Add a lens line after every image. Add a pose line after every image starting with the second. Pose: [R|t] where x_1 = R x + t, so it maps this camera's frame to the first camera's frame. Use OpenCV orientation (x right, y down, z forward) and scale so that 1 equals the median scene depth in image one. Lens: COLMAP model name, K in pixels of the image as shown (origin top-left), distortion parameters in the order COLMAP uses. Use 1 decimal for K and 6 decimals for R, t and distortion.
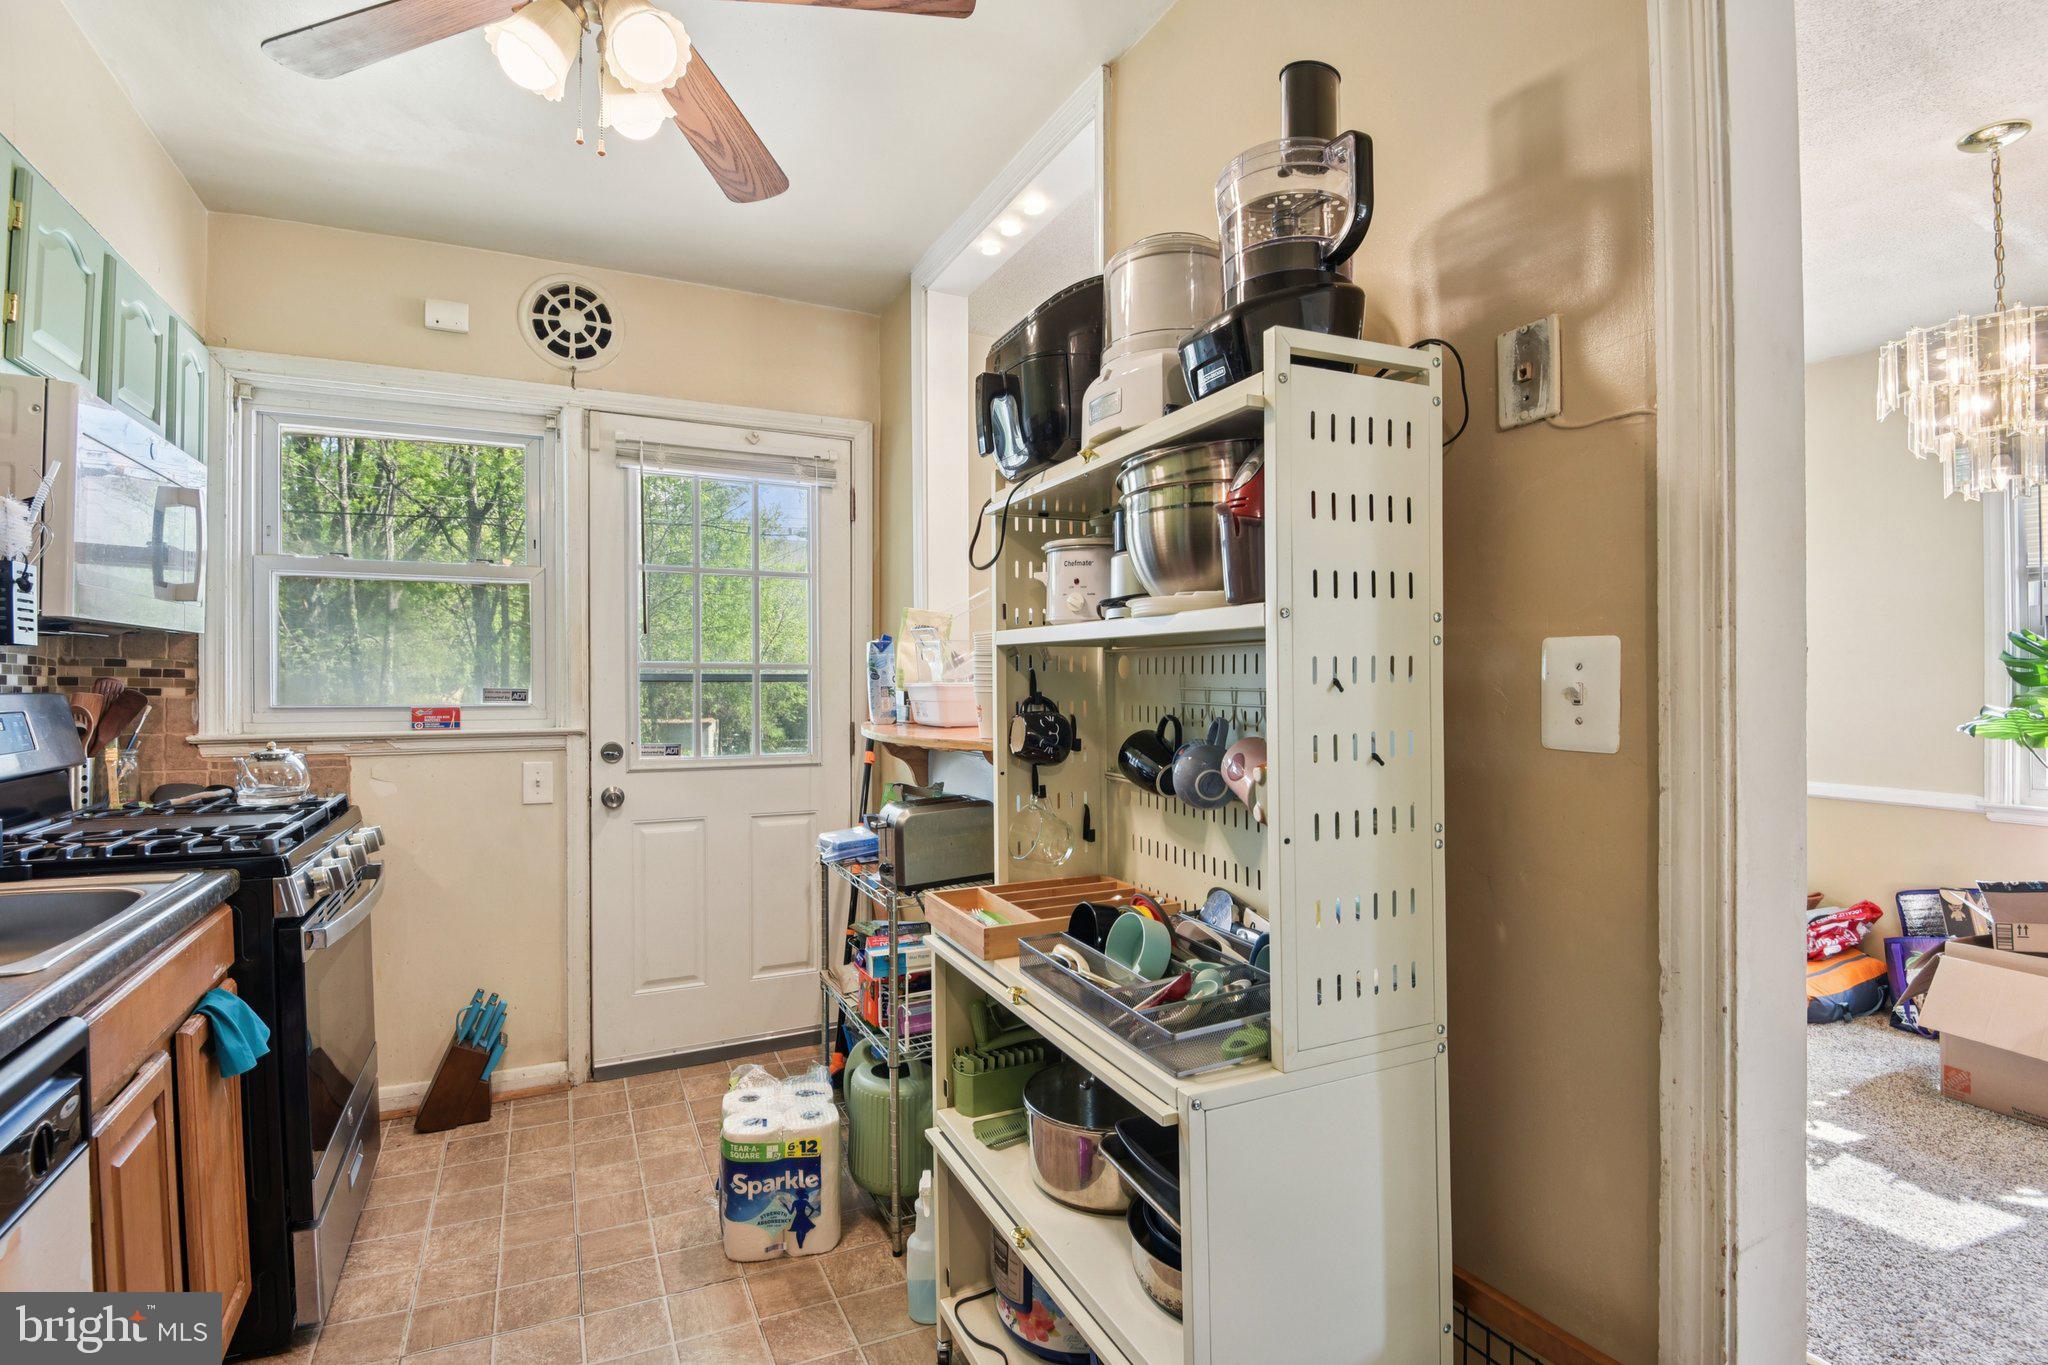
lens RADIAL K [[965.3, 0, 1021.5], [0, 965.3, 686.4], [0, 0, 1]] dist [-0.001321, -0.017652]
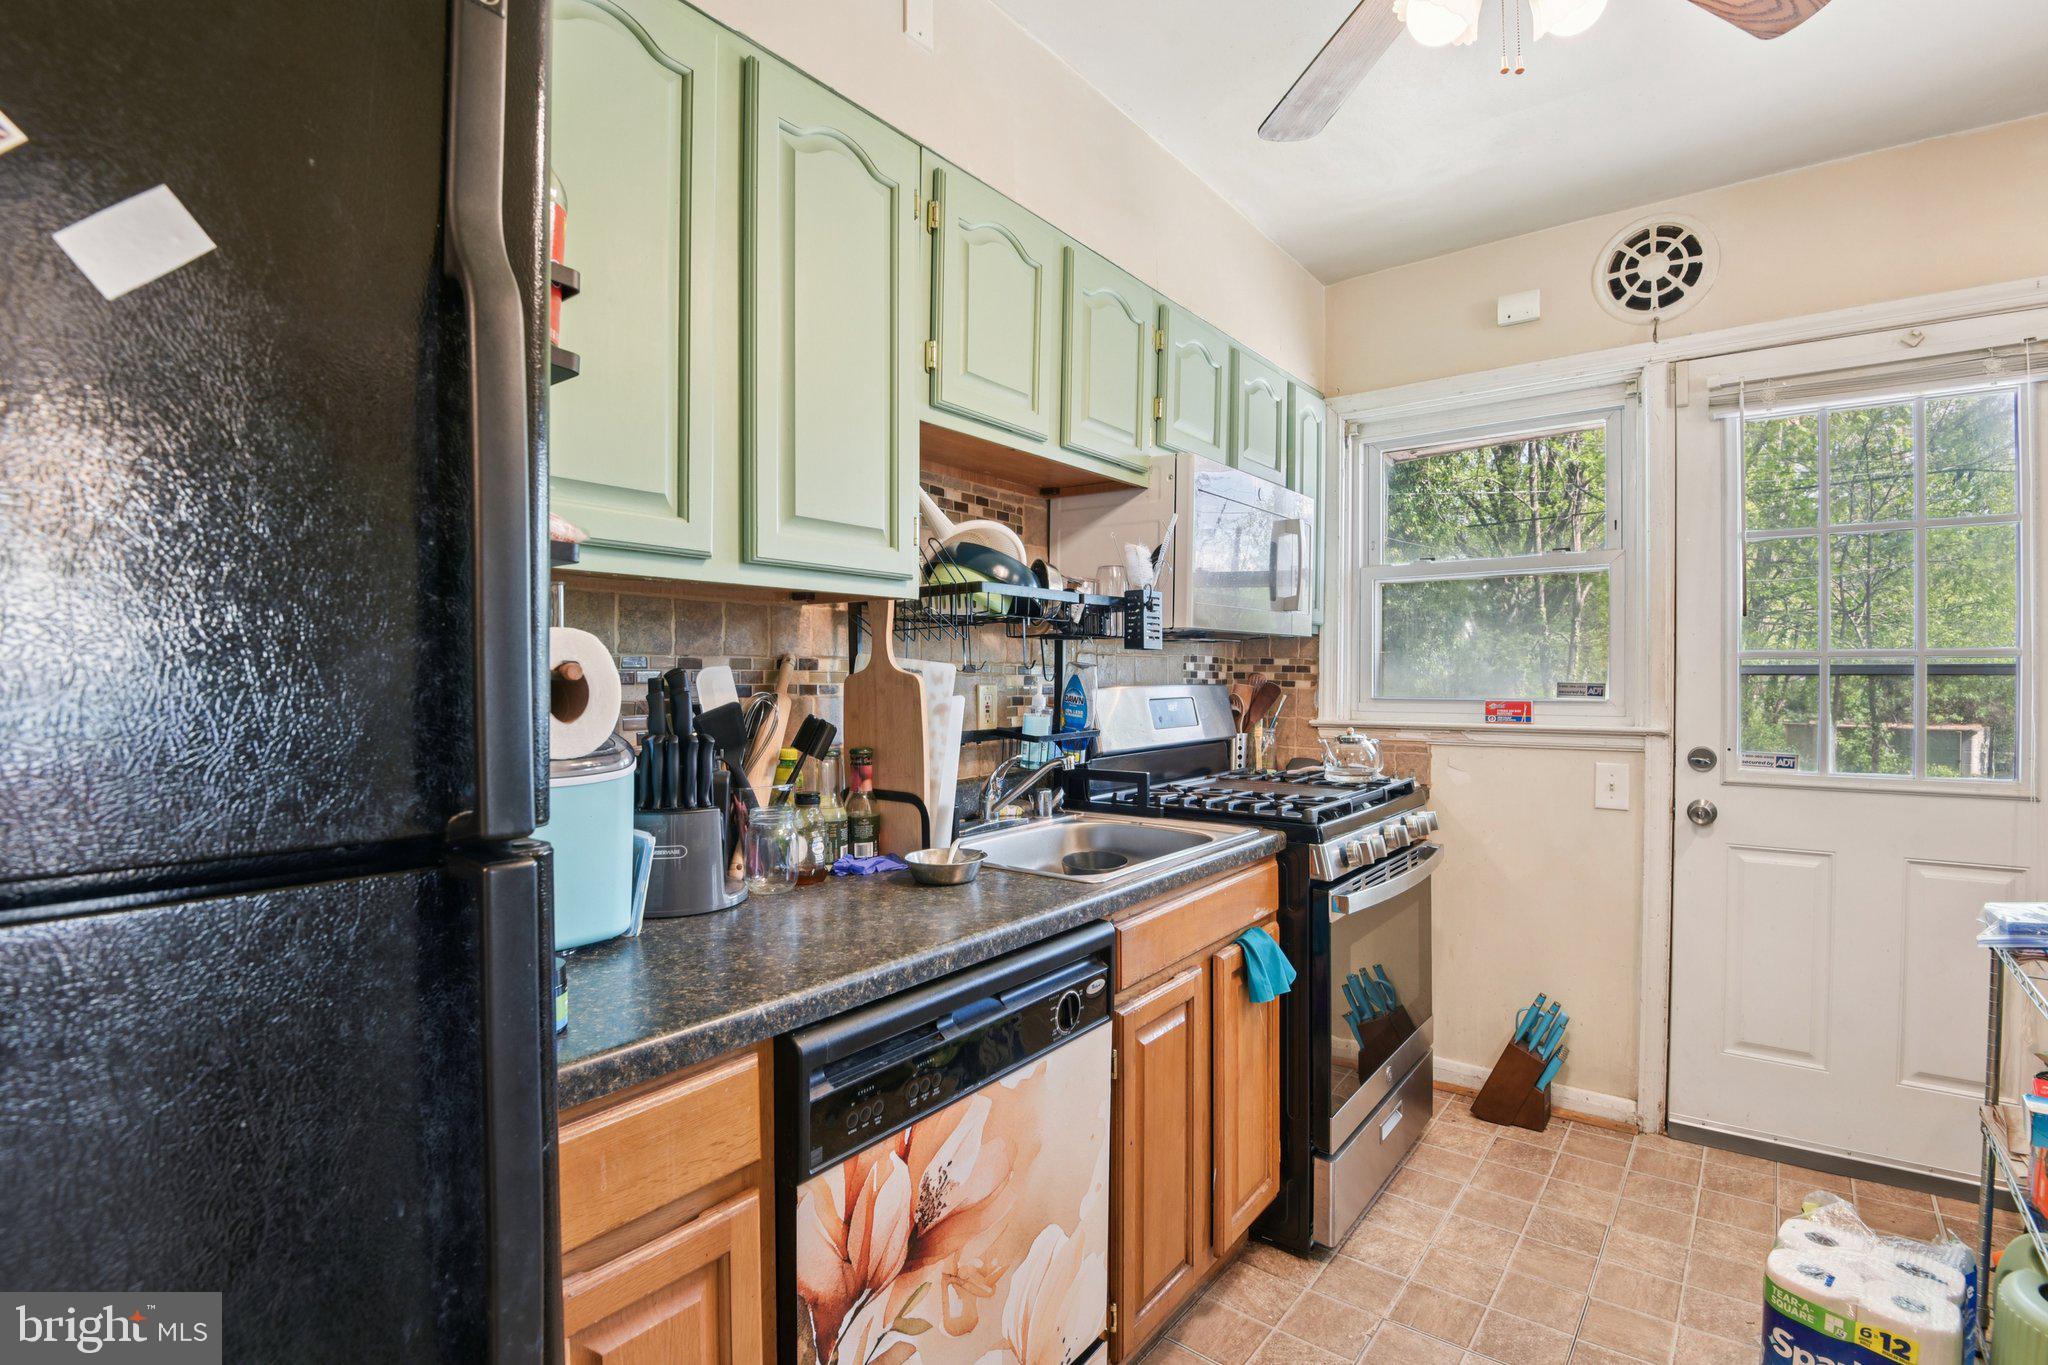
lens RADIAL K [[970.3, 0, 1025.7], [0, 970.3, 679.5], [0, 0, 1]] dist [-0.000573, -0.016895]
pose [[0.451624, 0.001332, -0.892207, 0.077418], [-0.002900, 0.999996, 0.000025, 0.000848], [0.892204, 0.002577, 0.451626, 0.107068]]
